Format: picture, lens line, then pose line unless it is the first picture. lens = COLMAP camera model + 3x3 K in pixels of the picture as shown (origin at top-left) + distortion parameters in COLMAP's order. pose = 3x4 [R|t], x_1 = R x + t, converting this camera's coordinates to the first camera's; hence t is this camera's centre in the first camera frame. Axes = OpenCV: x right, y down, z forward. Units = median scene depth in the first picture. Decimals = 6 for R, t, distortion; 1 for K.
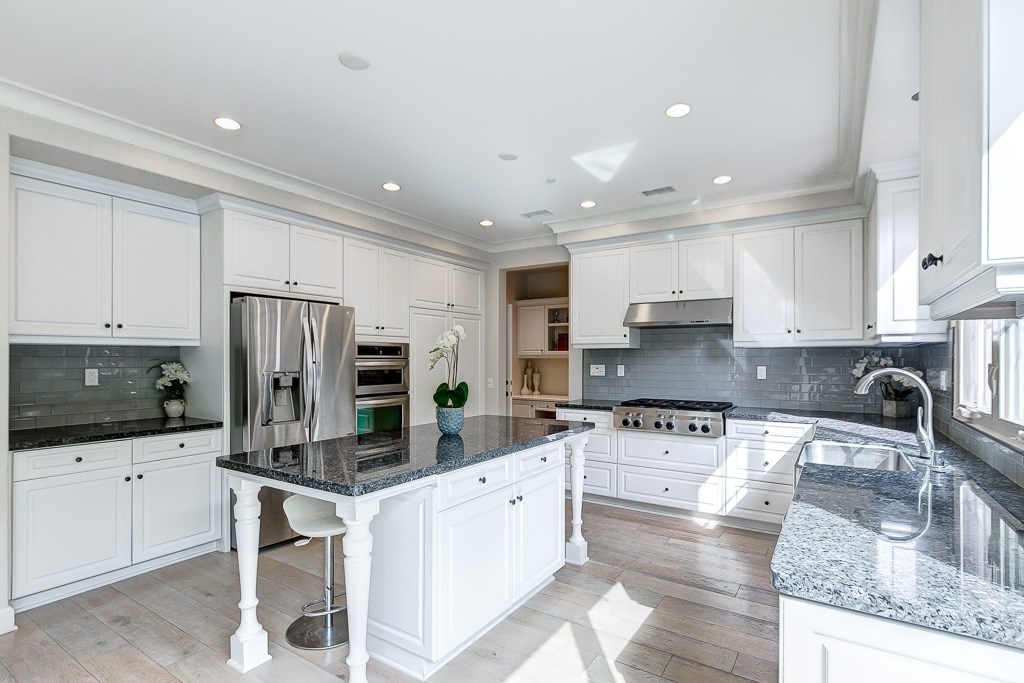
lens RADIAL K [[494.2, 0, 510.2], [0, 494.2, 351.5], [0, 0, 1]] dist [0.001643, -0.000256]
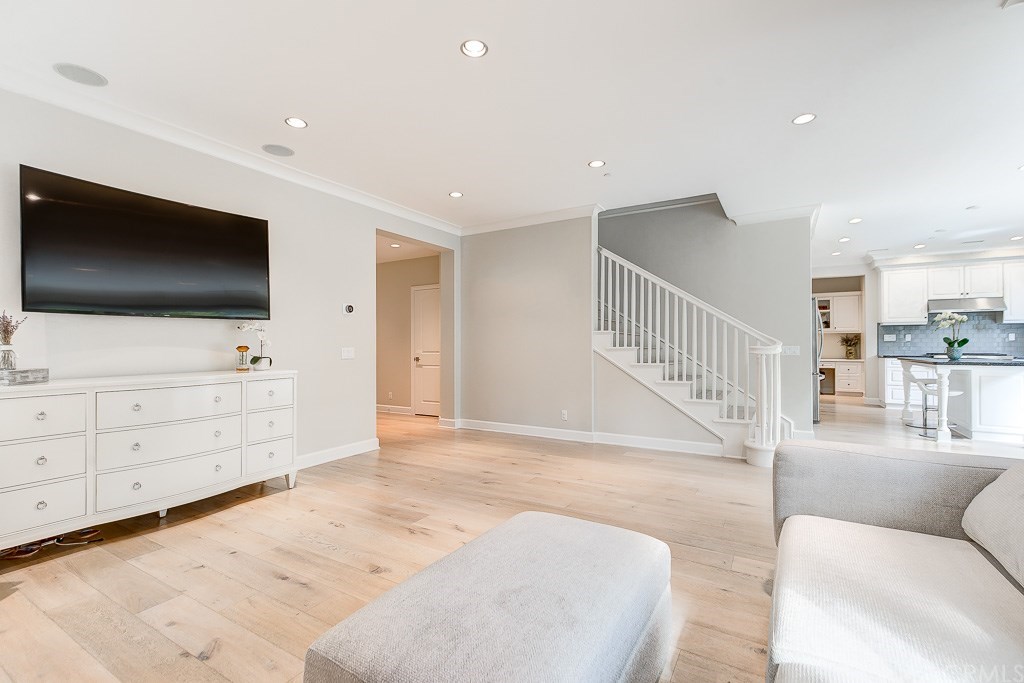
lens RADIAL K [[456.4, 0, 507.6], [0, 456.4, 341.0], [0, 0, 1]] dist [-0.001089, 0.000106]
pose [[0.999504, -0.004915, 0.031106, -1.322205], [0.004778, 0.999979, 0.004464, 0.038227], [-0.031127, -0.004313, 0.999506, -0.607667]]
